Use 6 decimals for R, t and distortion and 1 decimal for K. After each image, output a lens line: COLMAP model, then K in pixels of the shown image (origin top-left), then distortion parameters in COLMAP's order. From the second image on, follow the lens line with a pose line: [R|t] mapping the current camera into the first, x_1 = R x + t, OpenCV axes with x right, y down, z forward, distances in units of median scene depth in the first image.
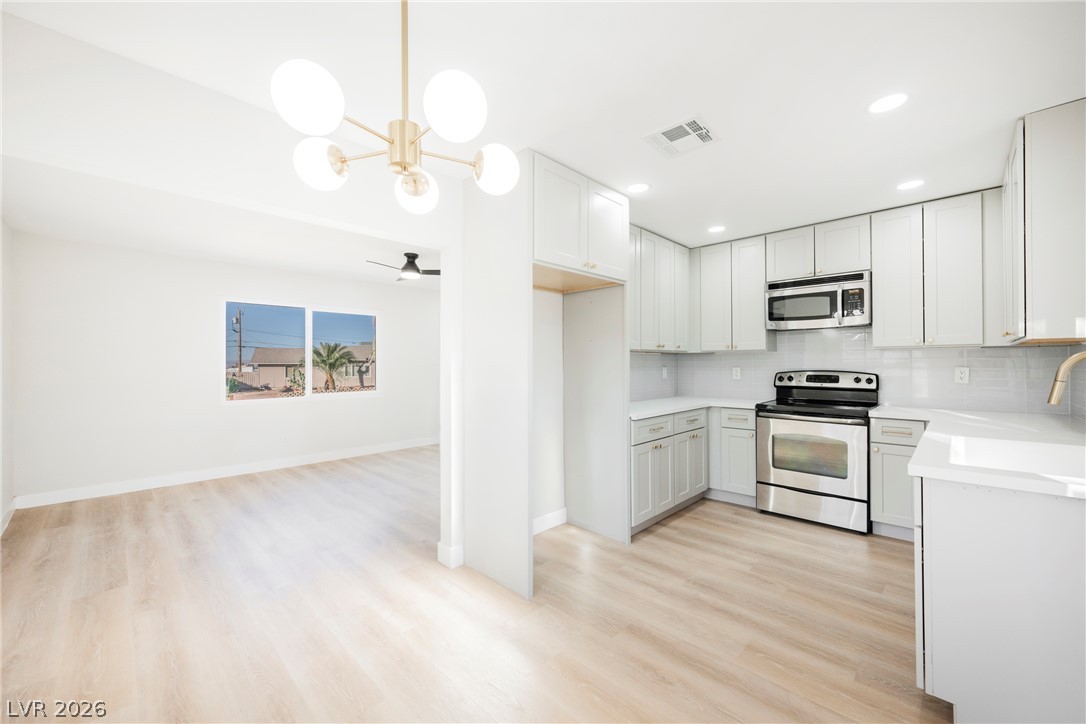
lens RADIAL K [[421.7, 0, 544.7], [0, 421.7, 360.4], [0, 0, 1]] dist [0.000220, 0.000009]
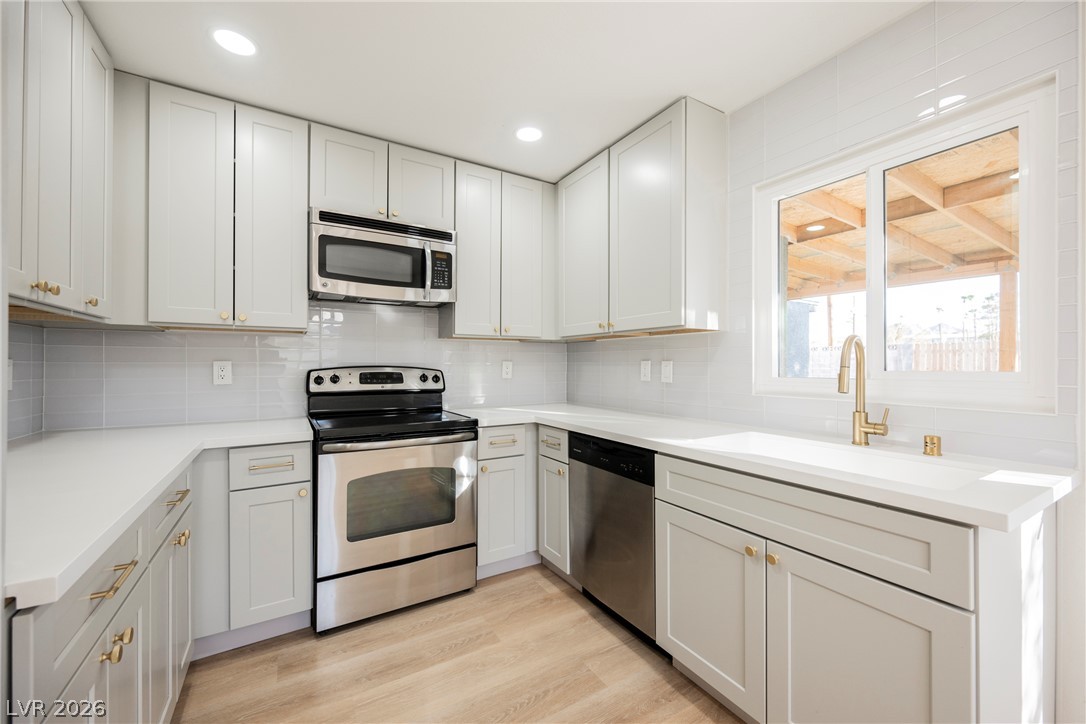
lens RADIAL K [[429.5, 0, 546.2], [0, 429.5, 363.3], [0, 0, 1]] dist [-0.001756, -0.000226]
pose [[0.250981, 0.007290, 0.967964, 0.070583], [-0.009412, 0.999943, -0.005090, 0.024388], [-0.967946, -0.007833, 0.251036, 0.669905]]
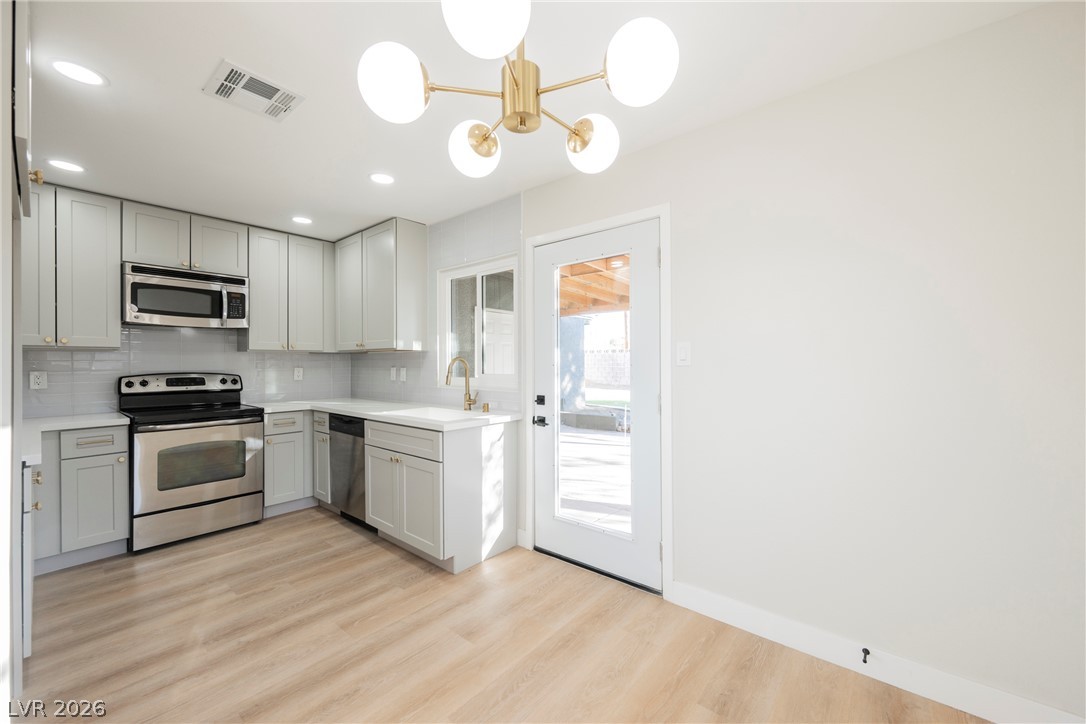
lens RADIAL K [[426.7, 0, 546.2], [0, 426.7, 362.0], [0, 0, 1]] dist [-0.000927, -0.000162]
pose [[-0.072904, 0.005998, 0.997321, -0.380010], [-0.003069, 0.999976, -0.006239, 0.004326], [-0.997334, -0.003516, -0.072884, 0.333182]]
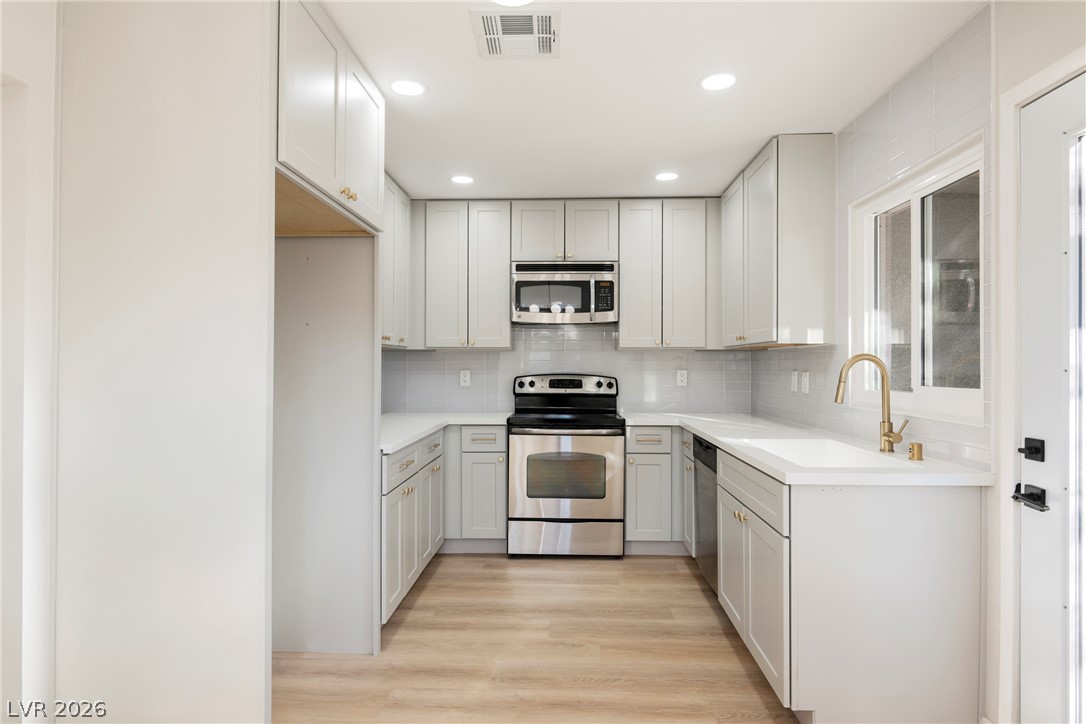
lens RADIAL K [[589.9, 0, 543.0], [0, 589.9, 362.0], [0, 0, 1]] dist [-0.001179, 0.000402]
pose [[0.744300, 0.008936, 0.667785, -0.190872], [-0.009928, 0.999948, -0.002314, 0.003789], [-0.667771, -0.004907, 0.744350, 0.177842]]
